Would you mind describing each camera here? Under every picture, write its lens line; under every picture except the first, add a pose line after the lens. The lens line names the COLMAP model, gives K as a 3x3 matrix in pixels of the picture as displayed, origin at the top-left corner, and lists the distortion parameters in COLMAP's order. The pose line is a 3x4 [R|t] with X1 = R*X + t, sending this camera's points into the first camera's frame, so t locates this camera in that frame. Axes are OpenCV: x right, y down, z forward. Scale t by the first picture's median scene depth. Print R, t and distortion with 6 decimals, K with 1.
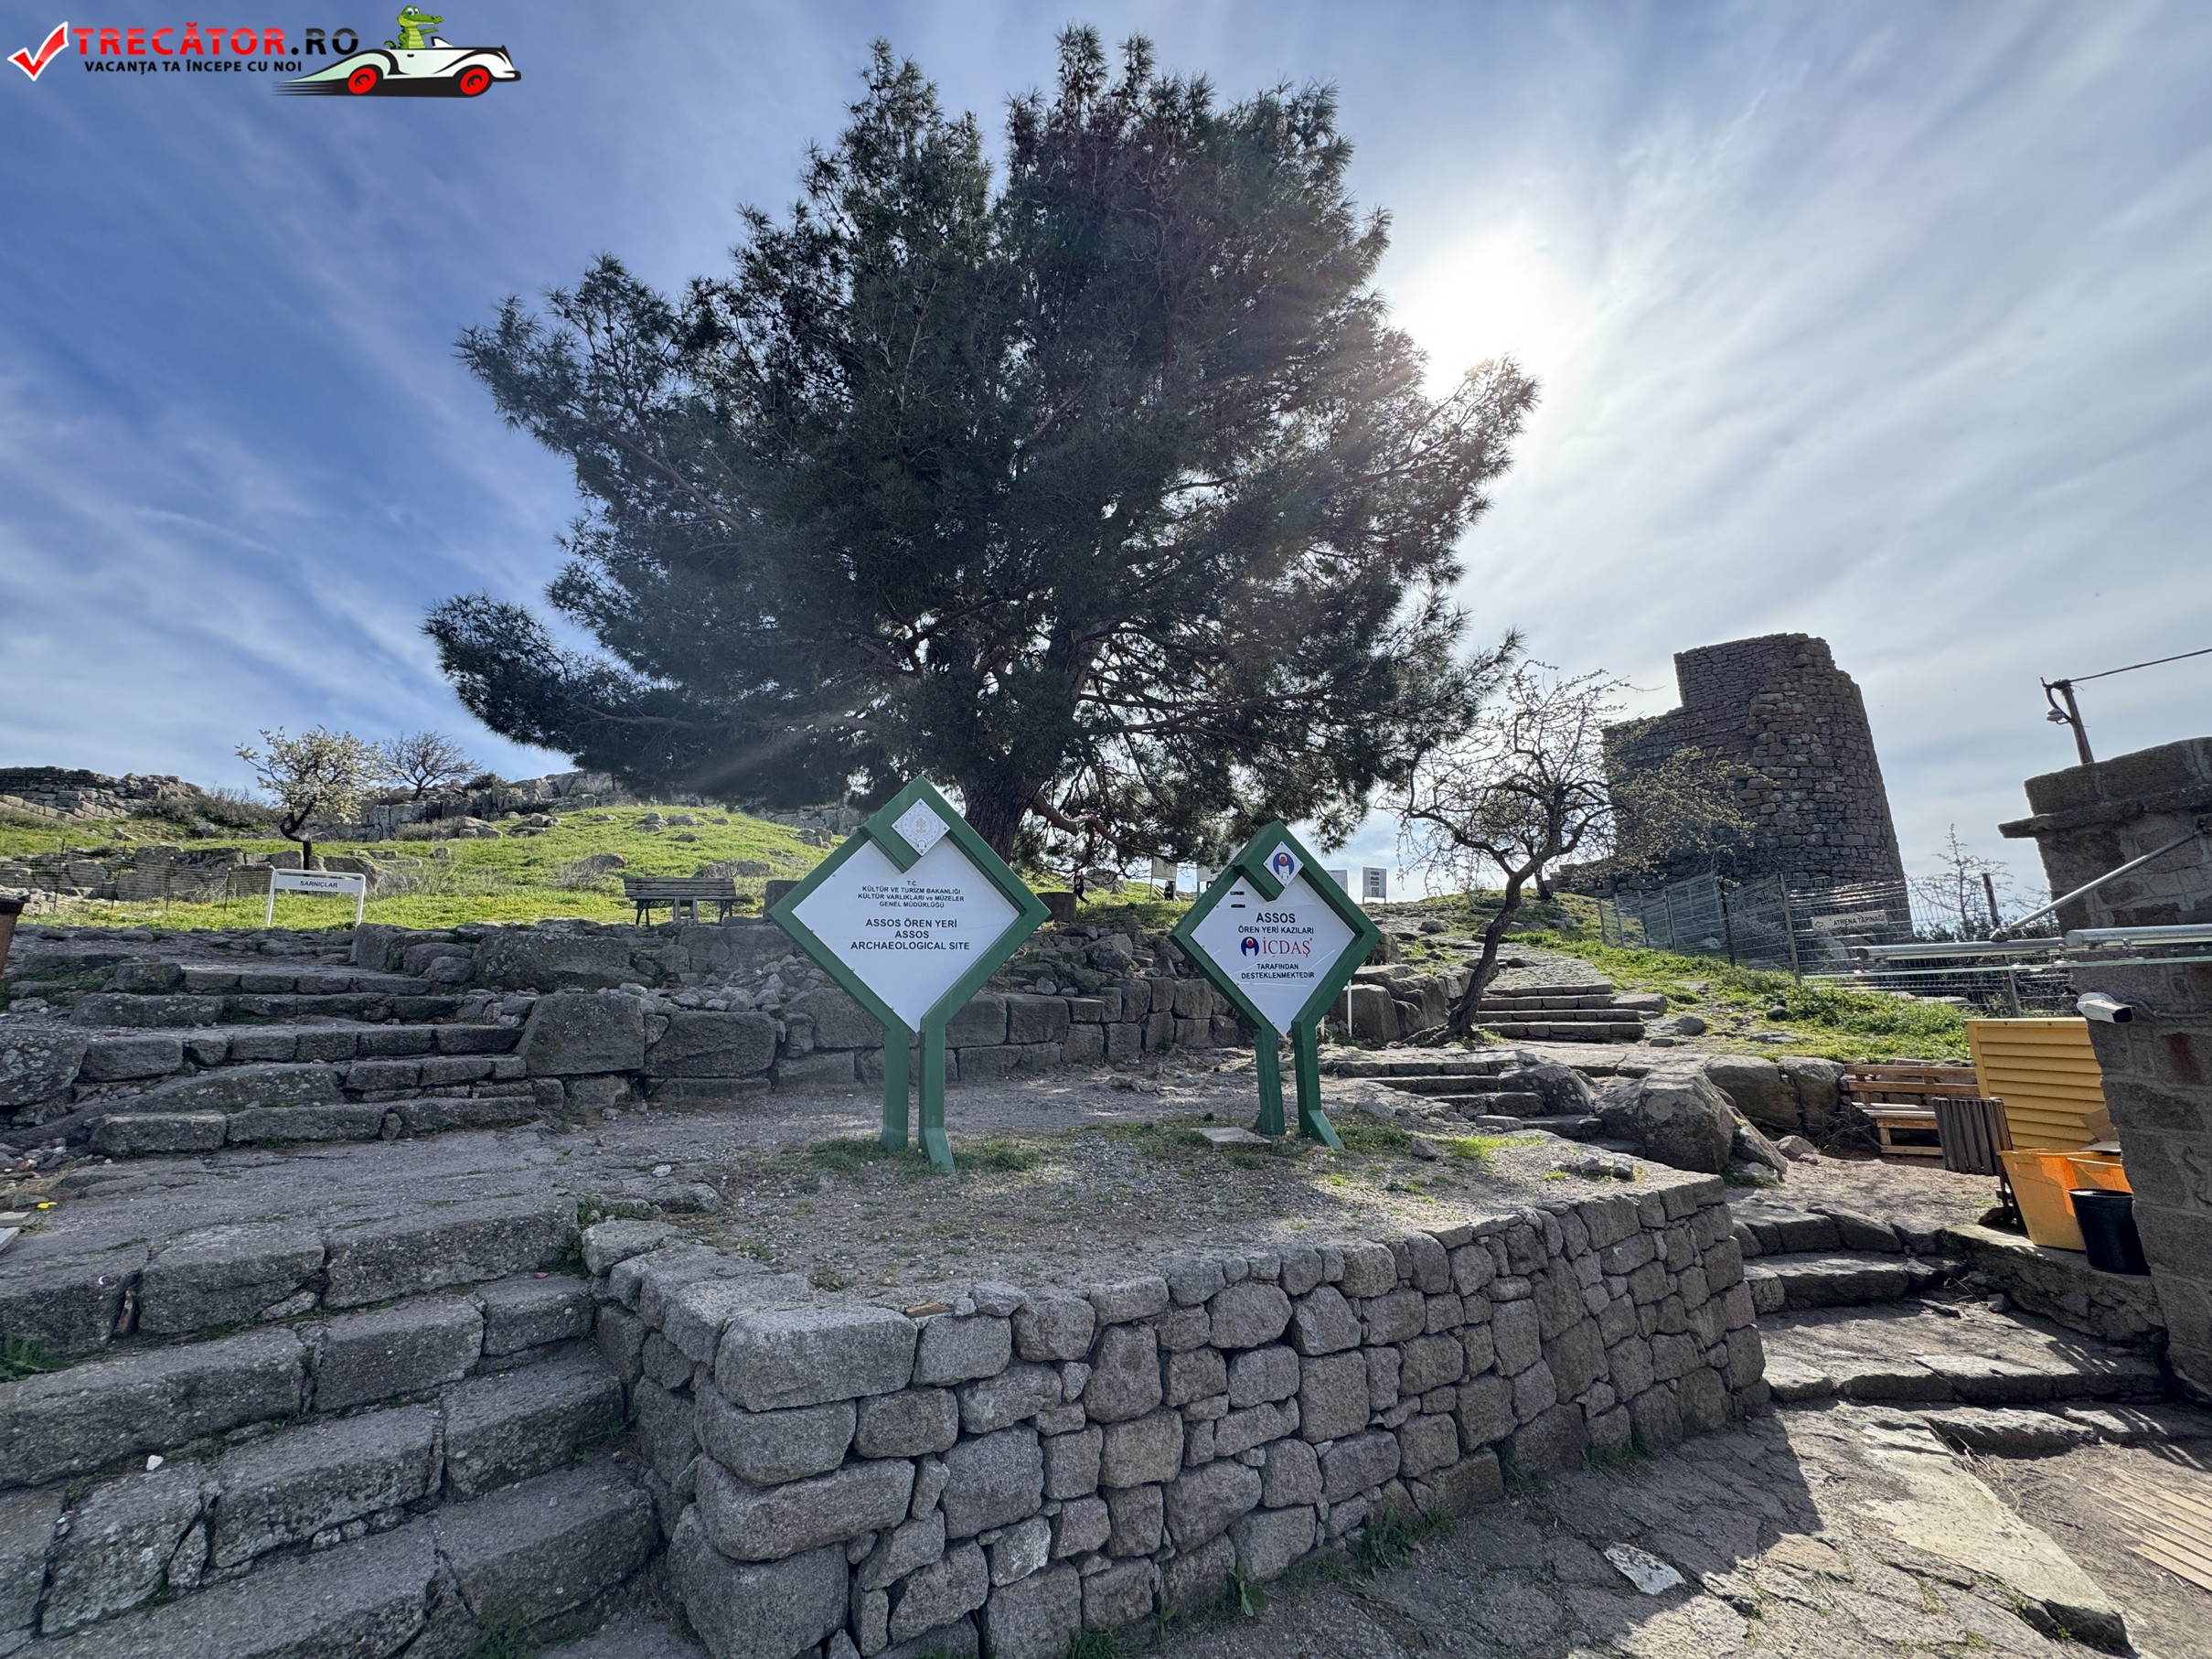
lens RADIAL K [[892.0, 0, 1124.4], [0, 892.0, 823.1], [0, 0, 1]] dist [-0.017962, 0.006757]
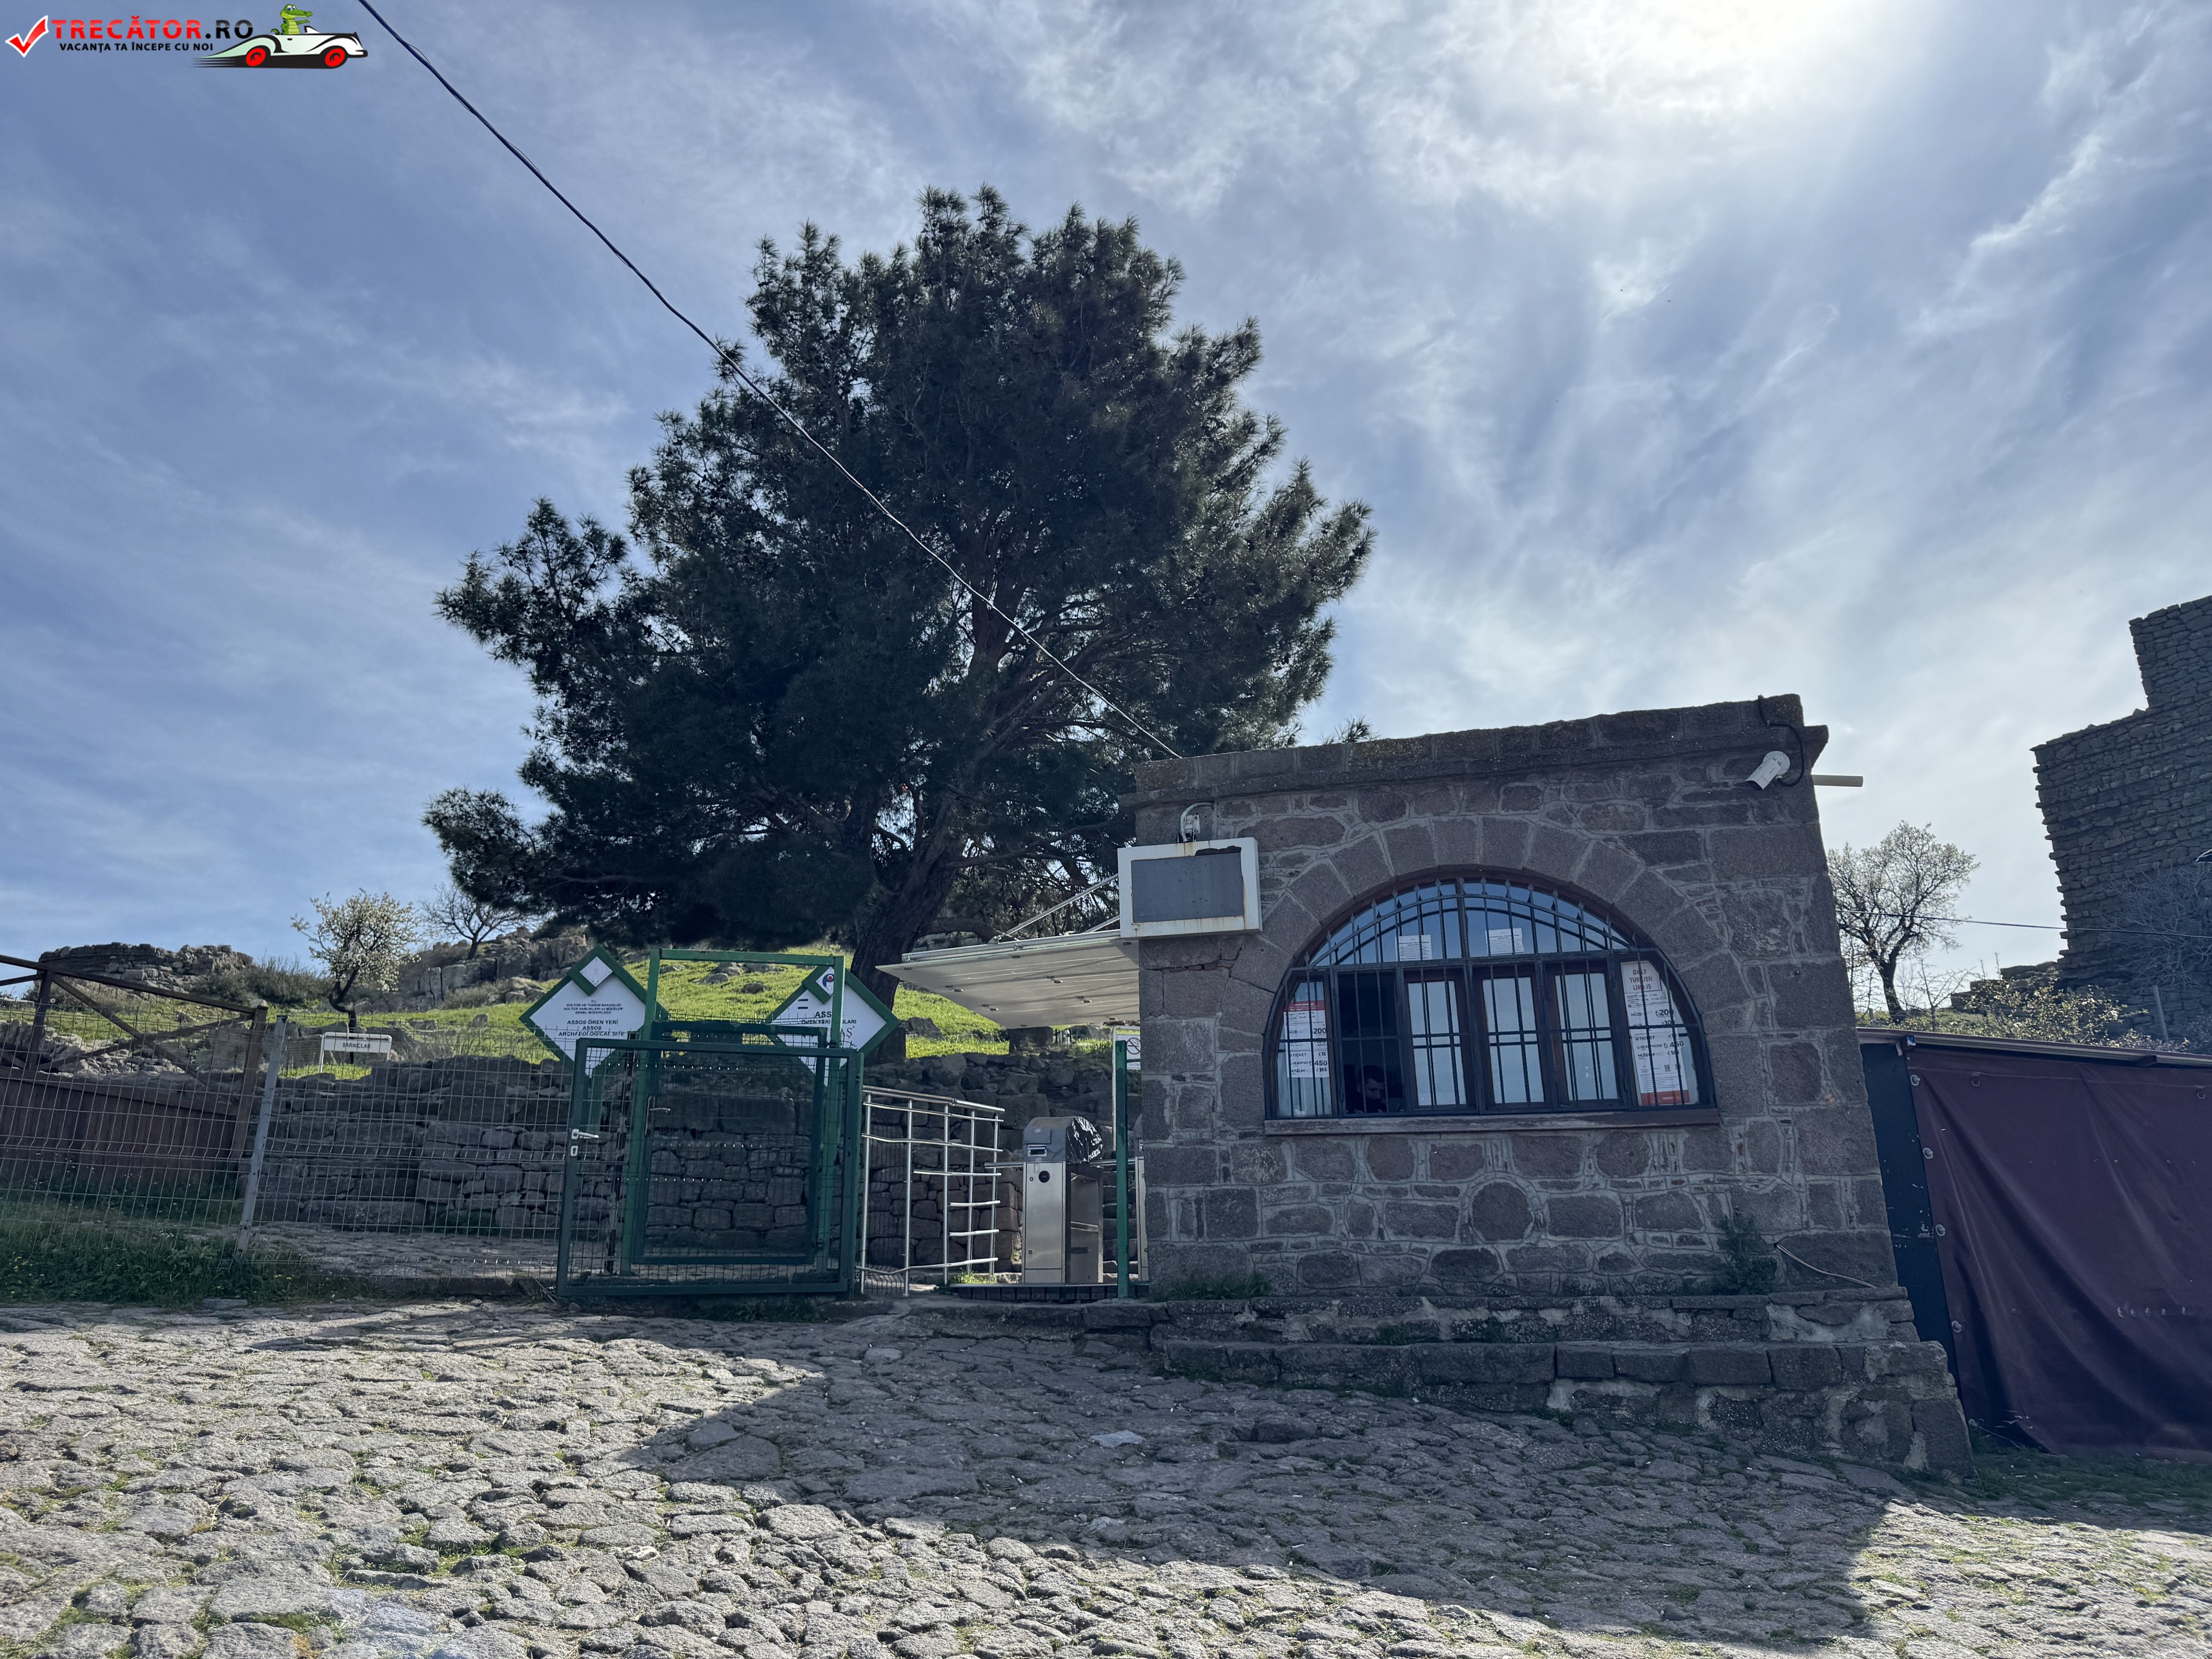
lens RADIAL K [[1591.2, 0, 1132.6], [0, 1591.2, 813.7], [0, 0, 1]] dist [0.008387, 0.000431]
pose [[0.953687, -0.079153, -0.290199, 0.406805], [0.055947, 0.994599, -0.087422, 0.006444], [0.295551, 0.067137, 0.952965, -0.419058]]
